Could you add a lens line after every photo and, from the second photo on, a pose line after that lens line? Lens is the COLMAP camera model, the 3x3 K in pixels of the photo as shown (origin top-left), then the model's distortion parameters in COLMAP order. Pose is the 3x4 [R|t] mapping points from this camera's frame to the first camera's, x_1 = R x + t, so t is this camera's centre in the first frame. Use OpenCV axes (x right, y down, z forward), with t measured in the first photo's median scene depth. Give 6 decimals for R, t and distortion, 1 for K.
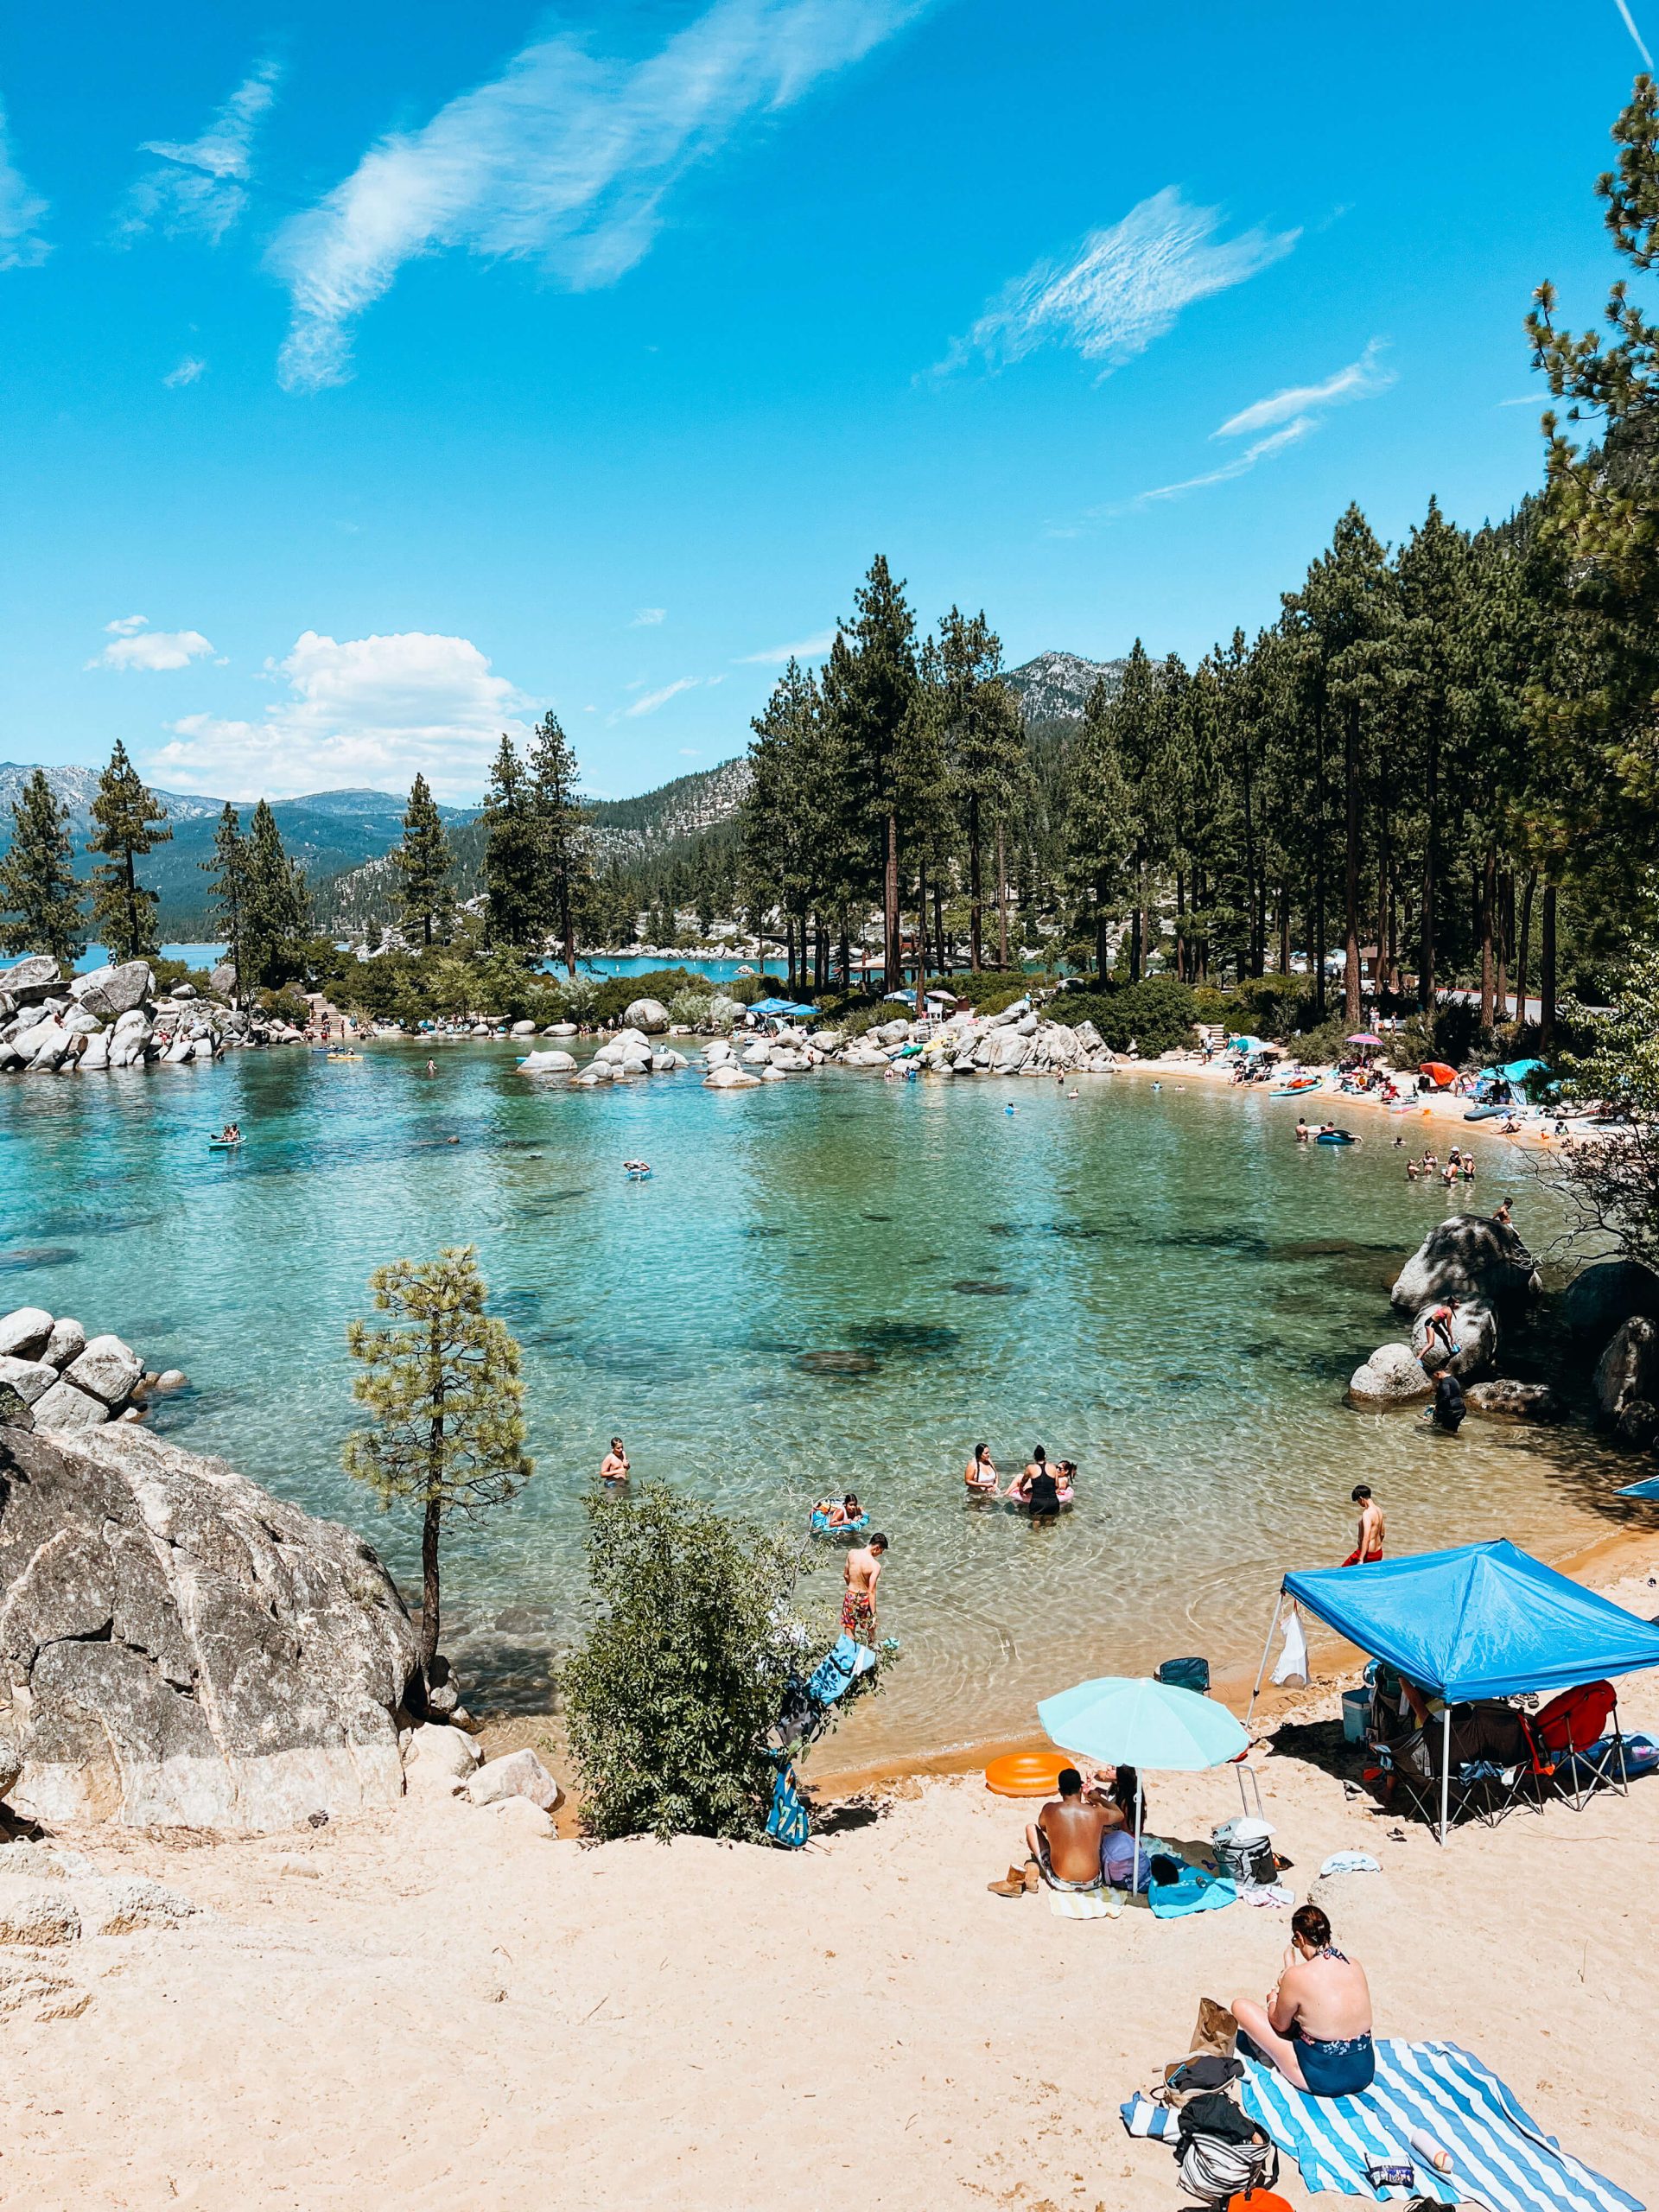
lens RADIAL K [[1727.5, 0, 859.1], [0, 1727.5, 1133.5], [0, 0, 1]] dist [0.039330, -0.040325]
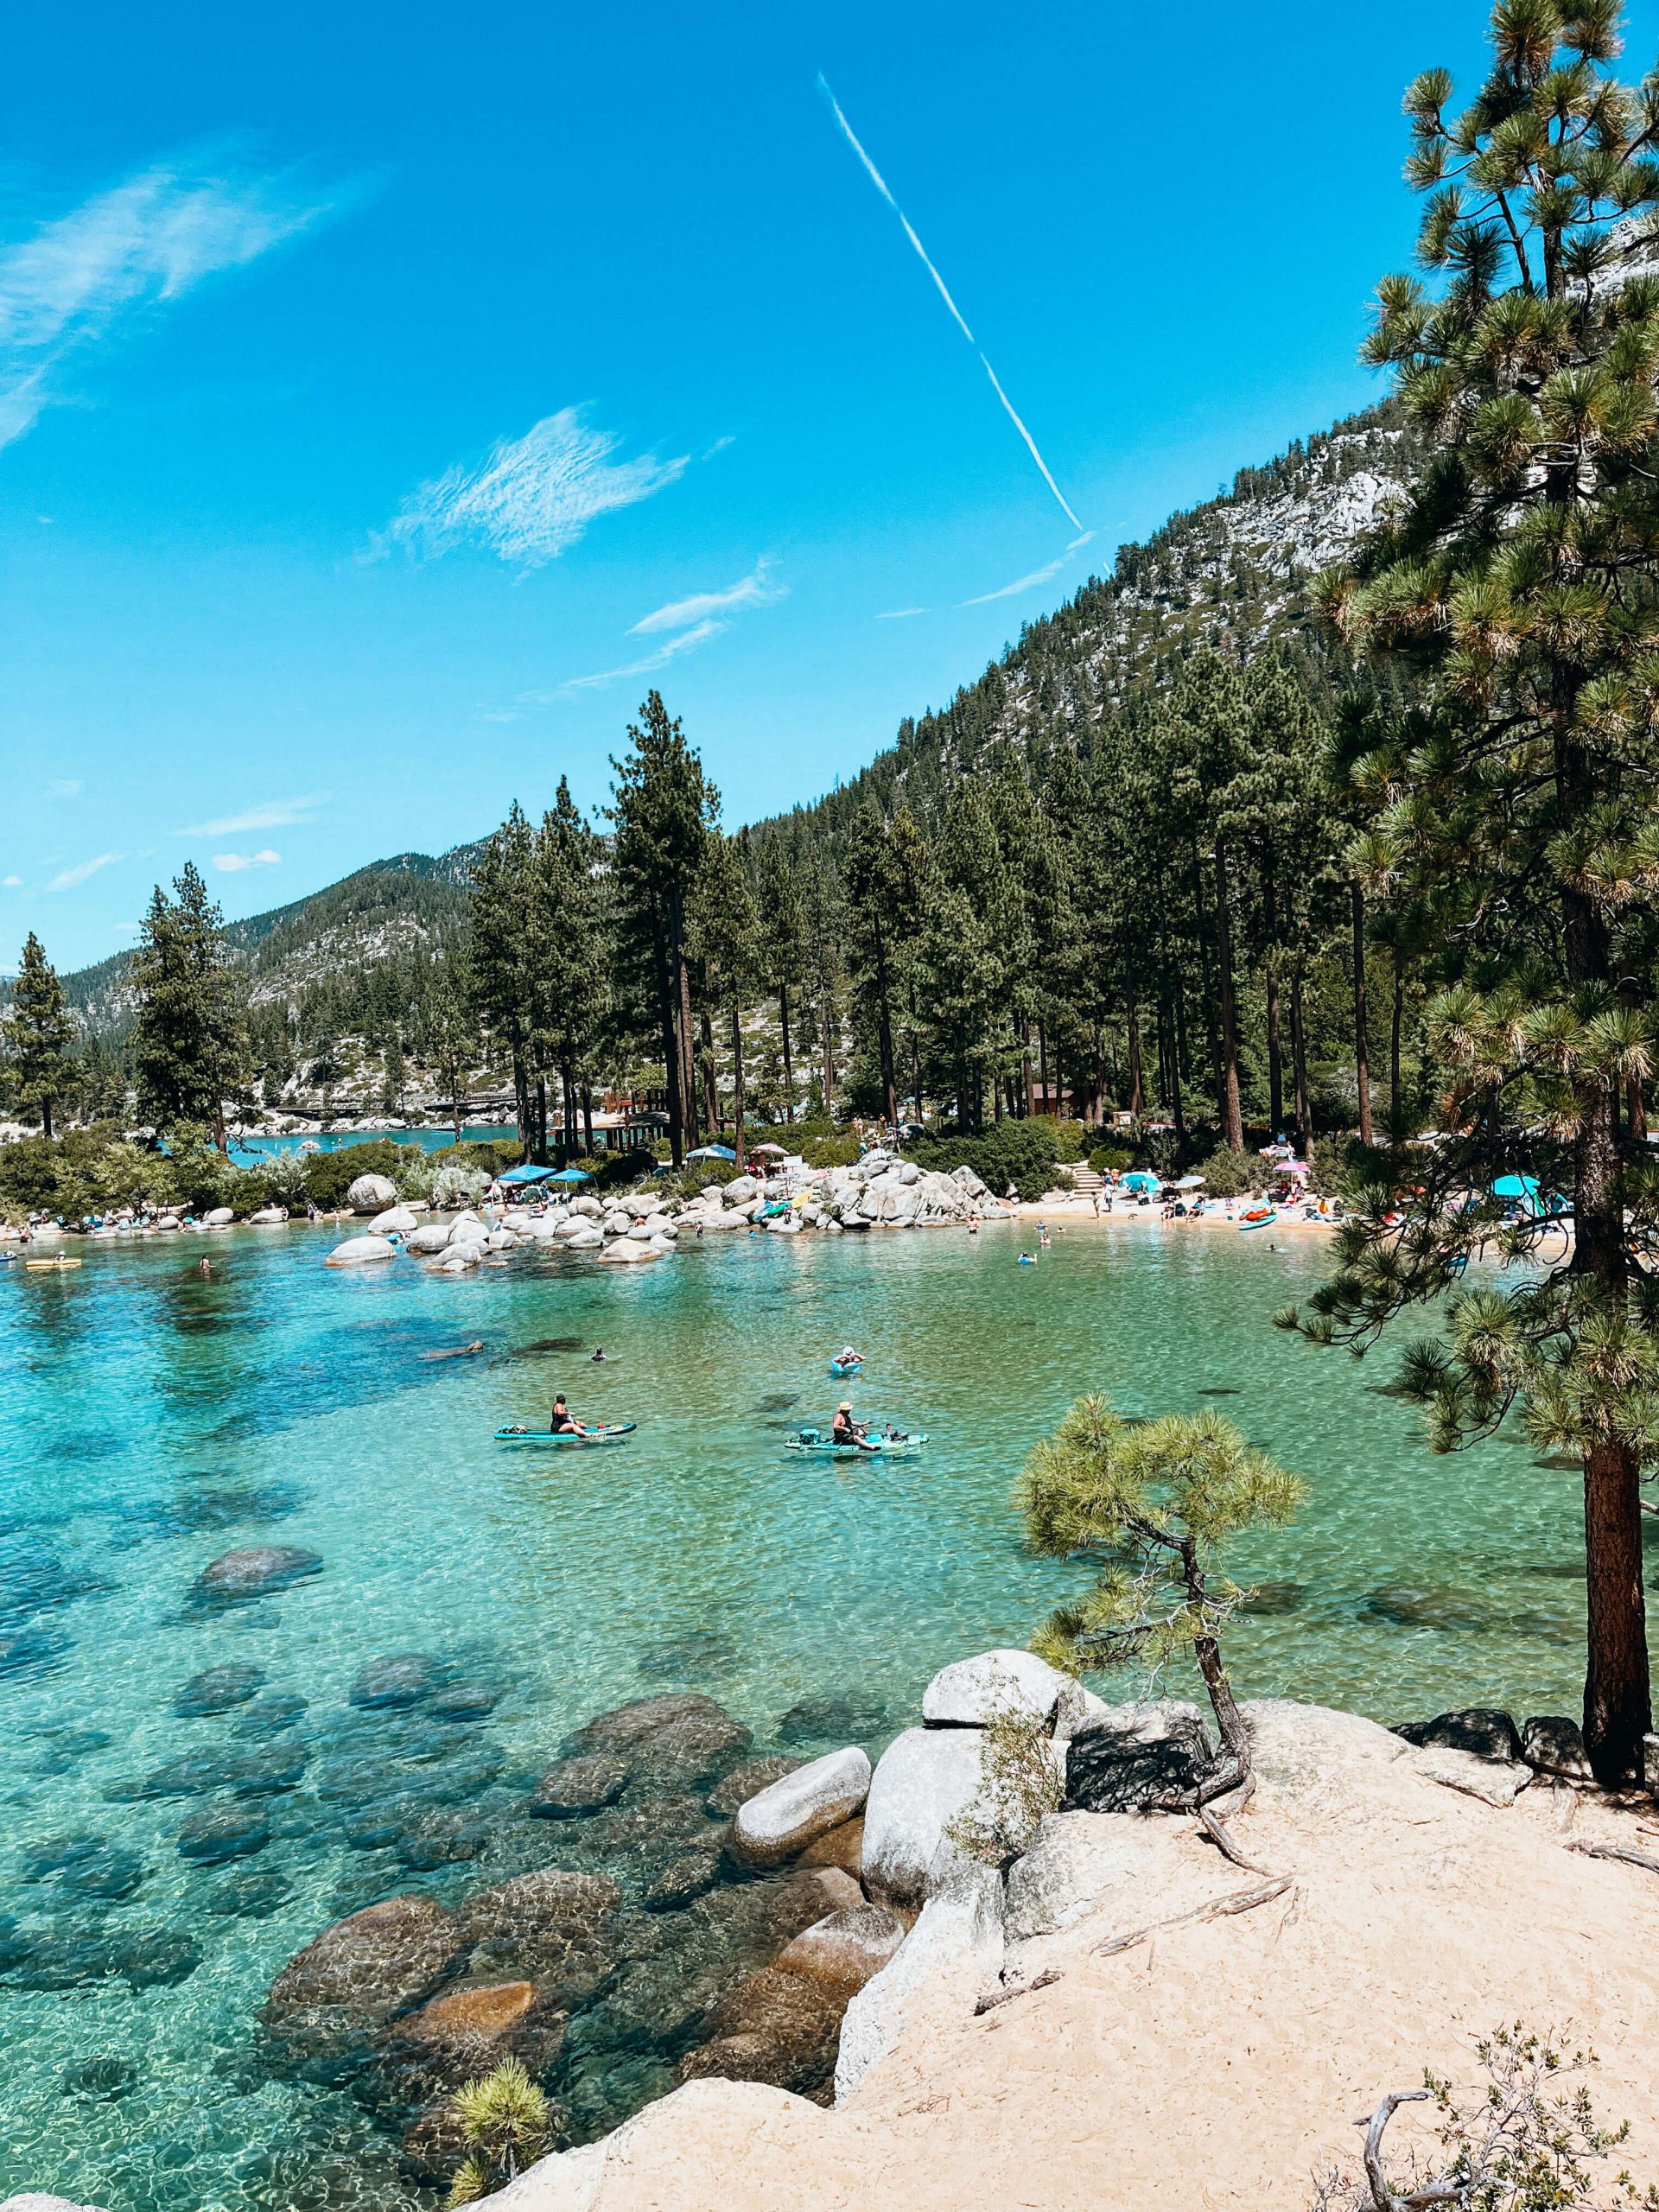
lens RADIAL K [[1671.7, 0, 853.3], [0, 1671.7, 1152.4], [0, 0, 1]] dist [0.040203, -0.064591]
pose [[0.948155, -0.053245, 0.313318, -0.143659], [0.078678, 0.994503, -0.069086, -0.009154], [-0.307917, 0.090155, 0.947132, 0.096869]]
